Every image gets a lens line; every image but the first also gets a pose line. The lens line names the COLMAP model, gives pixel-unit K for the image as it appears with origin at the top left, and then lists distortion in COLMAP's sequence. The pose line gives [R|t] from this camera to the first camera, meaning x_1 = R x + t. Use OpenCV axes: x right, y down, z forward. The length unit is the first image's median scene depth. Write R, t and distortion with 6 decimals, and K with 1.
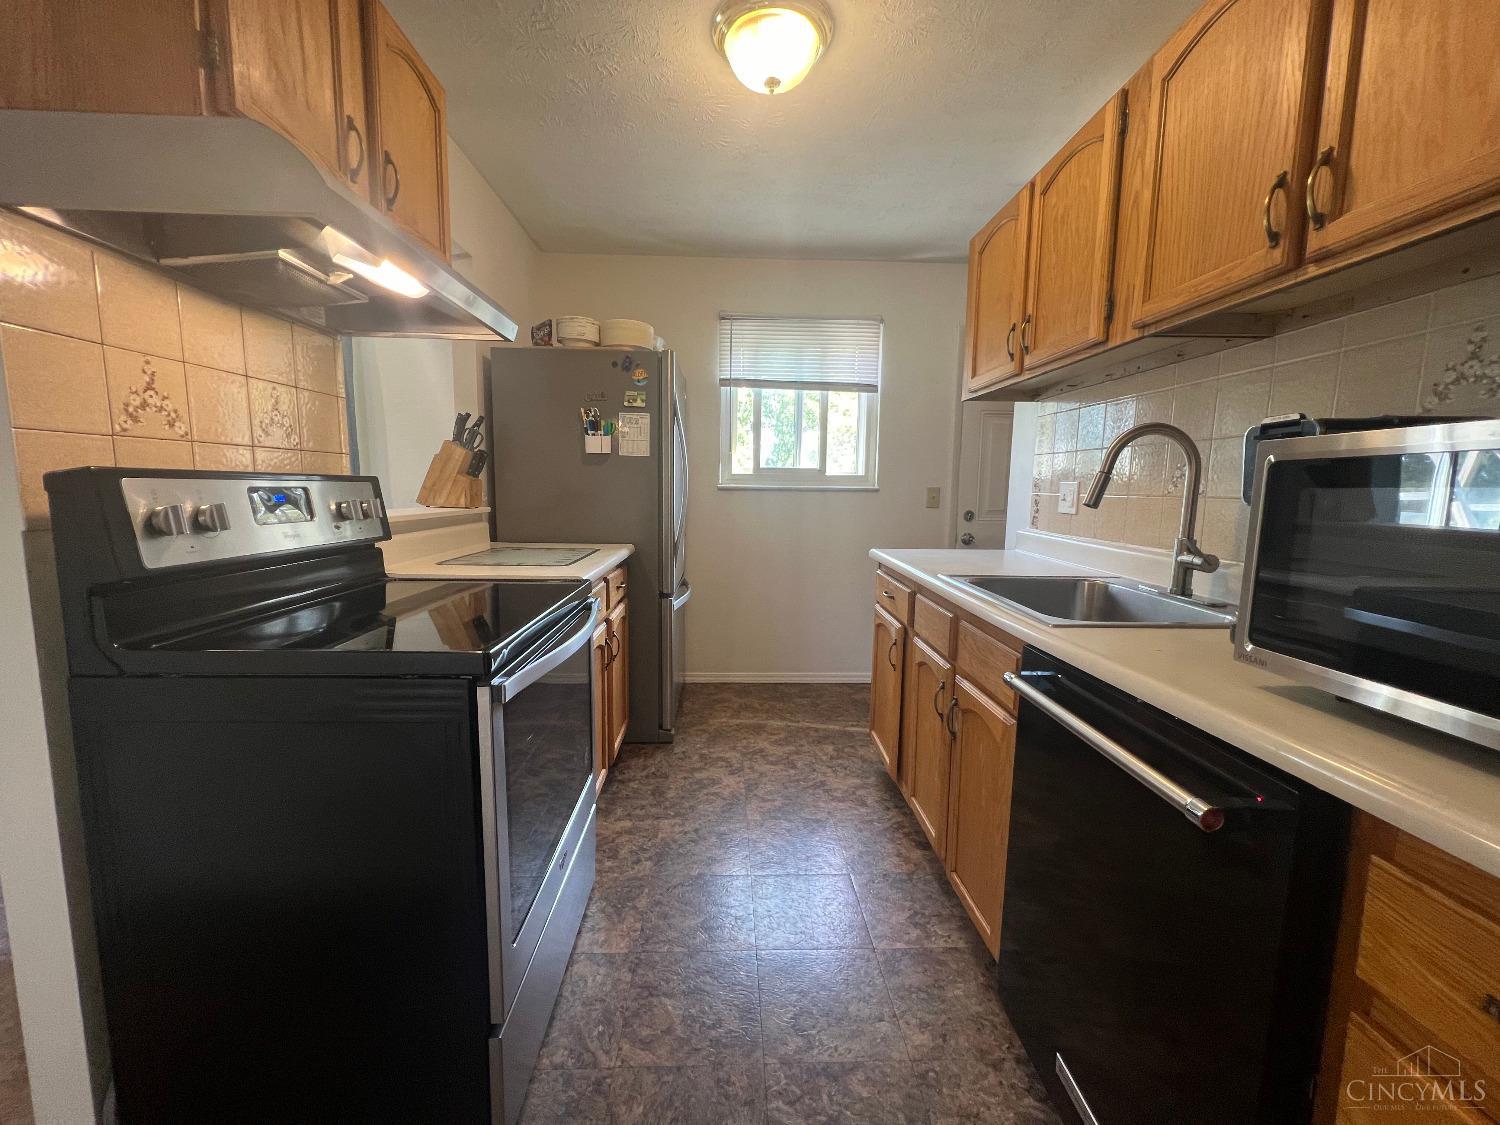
lens RADIAL K [[602.4, 0, 747.3], [0, 602.4, 558.5], [0, 0, 1]] dist [0.003821, 0.001139]
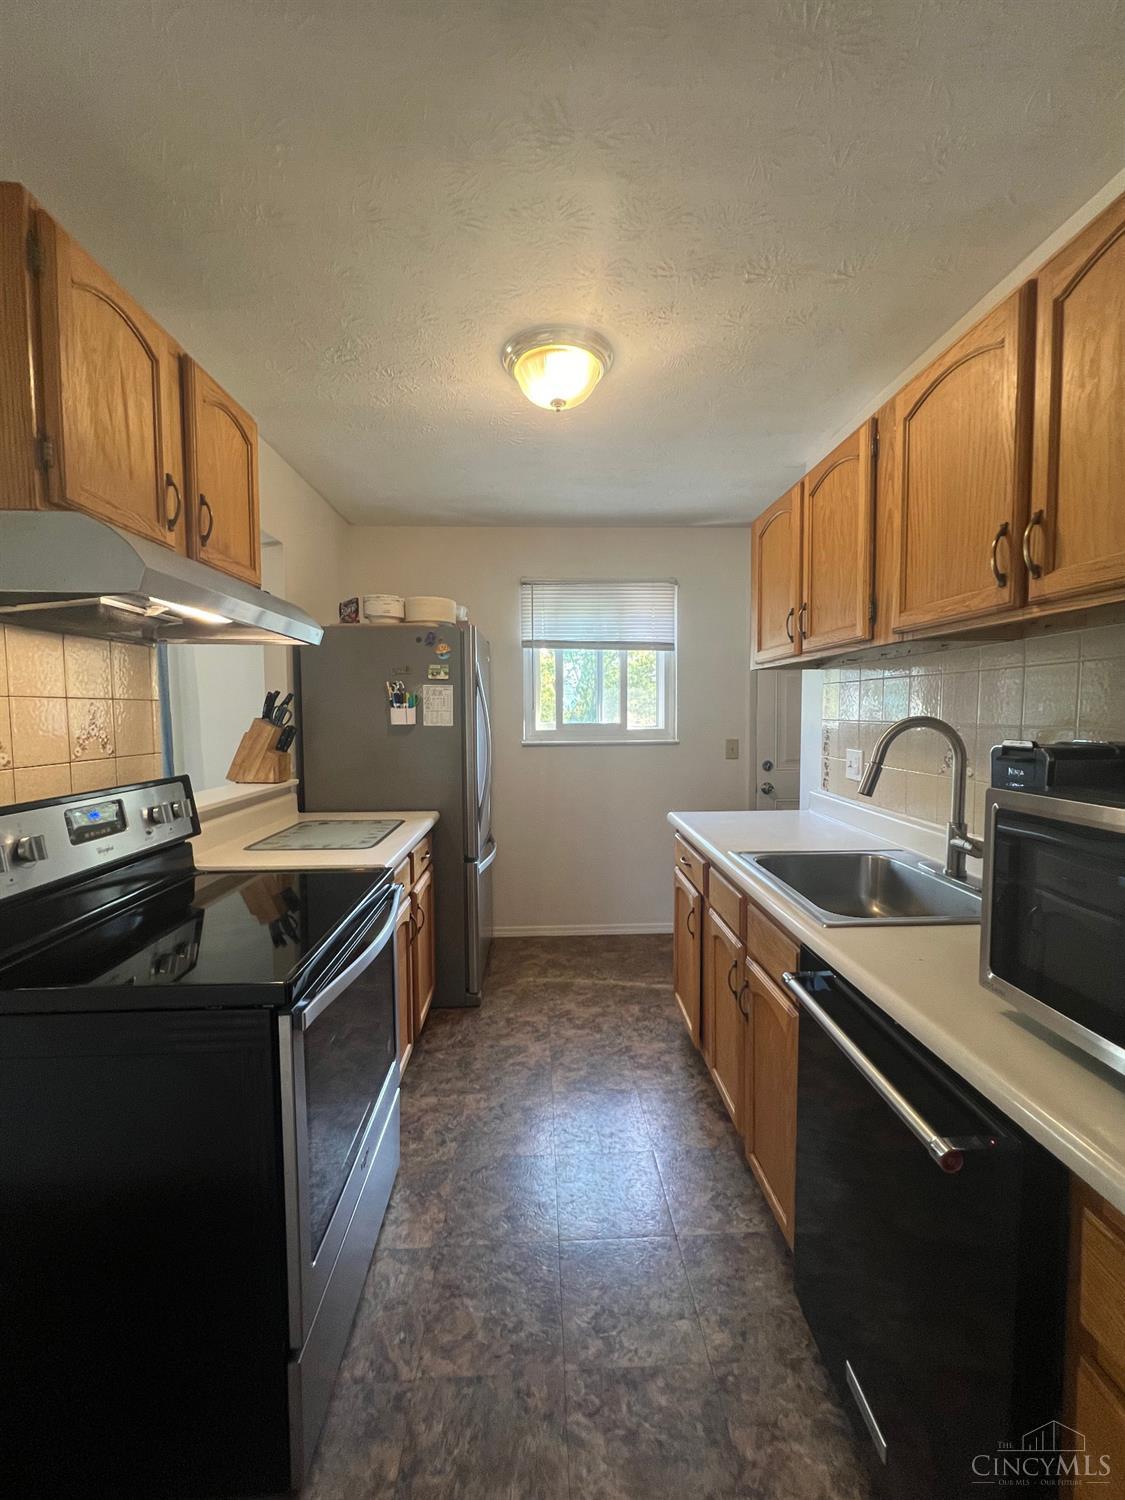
lens RADIAL K [[602.4, 0, 564.4], [0, 602.4, 746.4], [0, 0, 1]] dist [0.003821, 0.001139]
pose [[0.999754, -0.020913, 0.007447, 0.032709], [0.021323, 0.997962, -0.060137, -0.108061], [-0.006175, 0.060281, 0.998162, -0.052134]]
